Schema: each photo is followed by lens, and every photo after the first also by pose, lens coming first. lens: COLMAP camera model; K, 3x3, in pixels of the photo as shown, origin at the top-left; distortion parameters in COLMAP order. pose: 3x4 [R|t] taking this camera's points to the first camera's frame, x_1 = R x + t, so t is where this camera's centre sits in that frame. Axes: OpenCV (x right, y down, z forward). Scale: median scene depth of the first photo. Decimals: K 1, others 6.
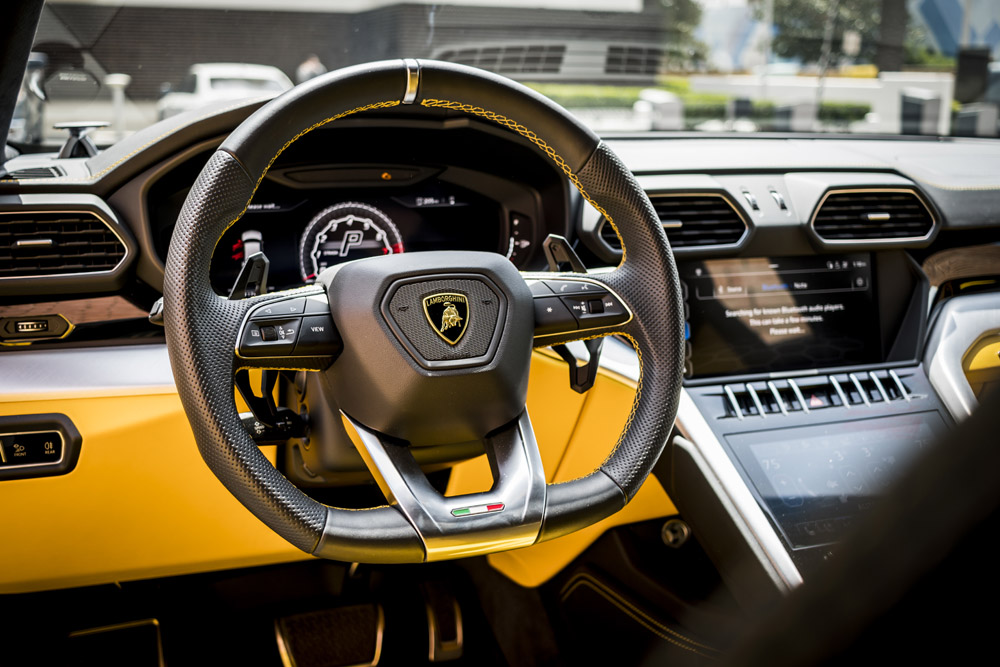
lens RADIAL K [[1233.5, 0, 500.6], [0, 1233.5, 304.6], [0, 0, 1]] dist [0.035221, 0.012558]
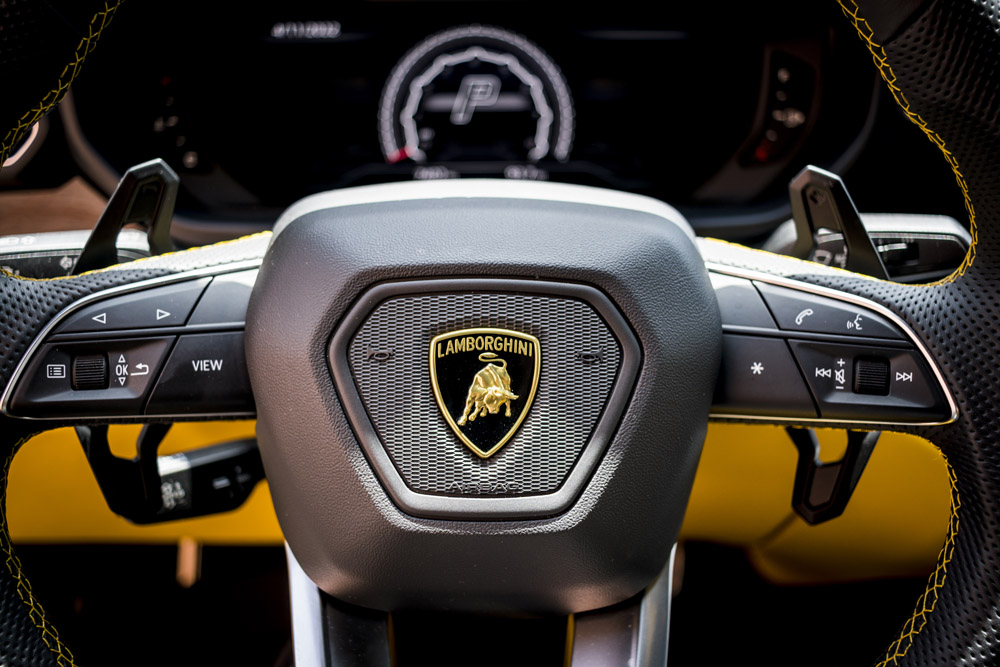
lens RADIAL K [[1065.7, 0, 500.0], [0, 1065.7, 333.5], [0, 0, 1]] dist [-0.056275, 0.021438]
pose [[0.939700, 0.175608, -0.293473, 0.064250], [-0.087788, 0.953210, 0.289283, -0.110584], [0.330542, -0.246076, 0.911147, 0.659629]]
